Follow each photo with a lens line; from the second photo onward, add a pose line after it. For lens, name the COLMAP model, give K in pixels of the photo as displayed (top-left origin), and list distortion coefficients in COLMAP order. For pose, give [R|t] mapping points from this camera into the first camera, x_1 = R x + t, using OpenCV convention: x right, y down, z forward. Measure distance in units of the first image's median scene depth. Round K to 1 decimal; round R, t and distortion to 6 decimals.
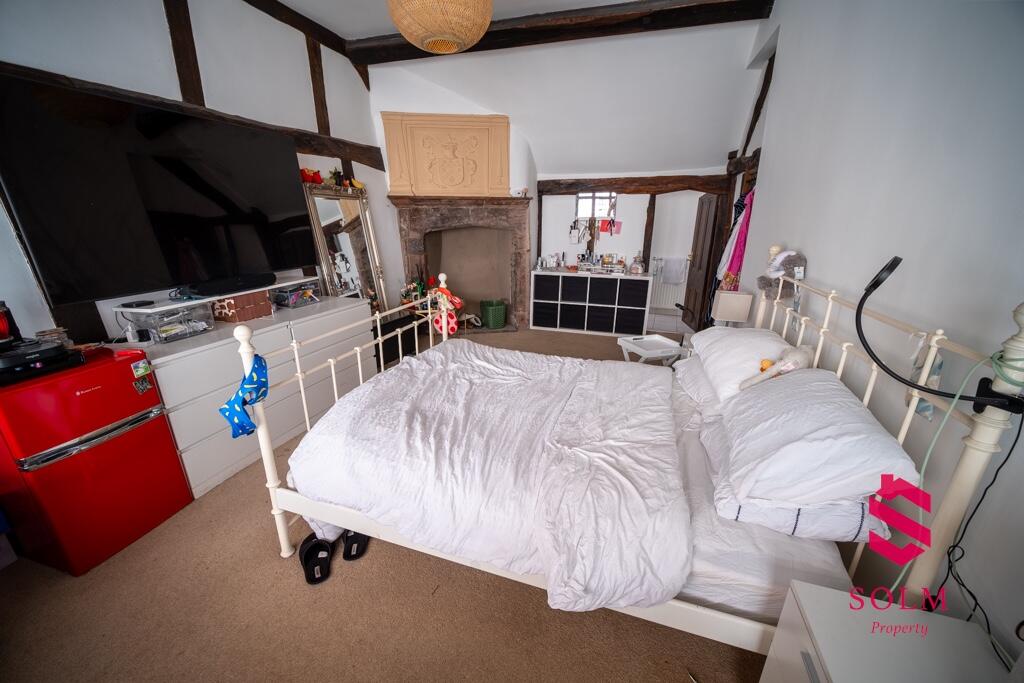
lens RADIAL K [[401.7, 0, 510.9], [0, 401.7, 346.5], [0, 0, 1]] dist [-0.002657, -0.000858]
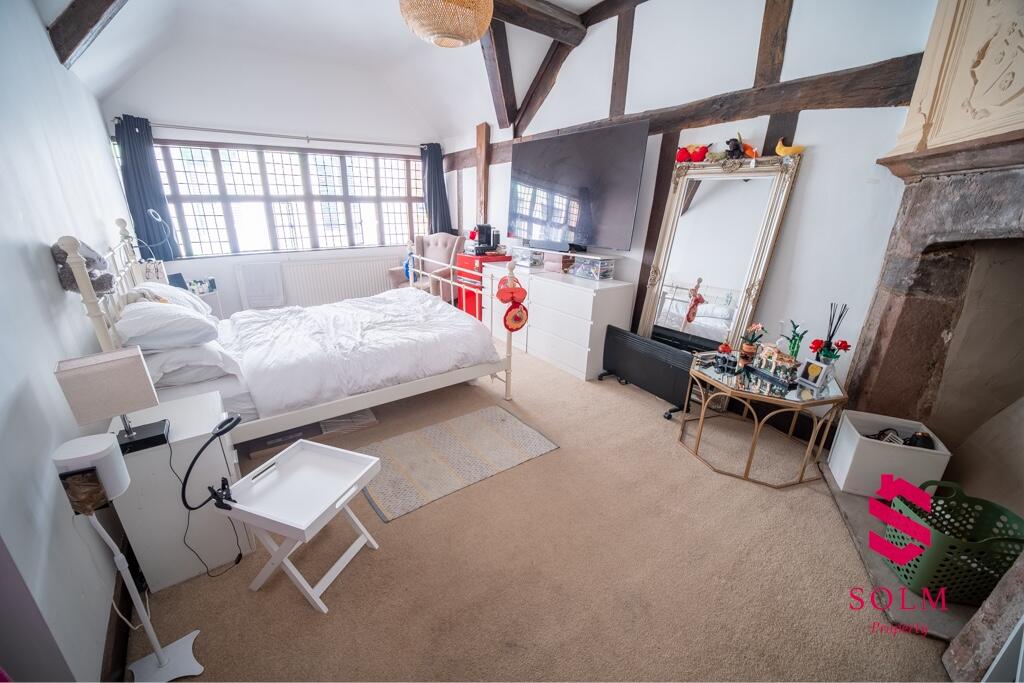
lens RADIAL K [[401.7, 0, 507.8], [0, 401.7, 344.2], [0, 0, 1]] dist [-0.002657, -0.000858]
pose [[-0.575323, 0.258258, -0.776084, 0.432588], [-0.269543, 0.835977, 0.478005, -0.341185], [0.772237, 0.484195, -0.411346, 1.093788]]
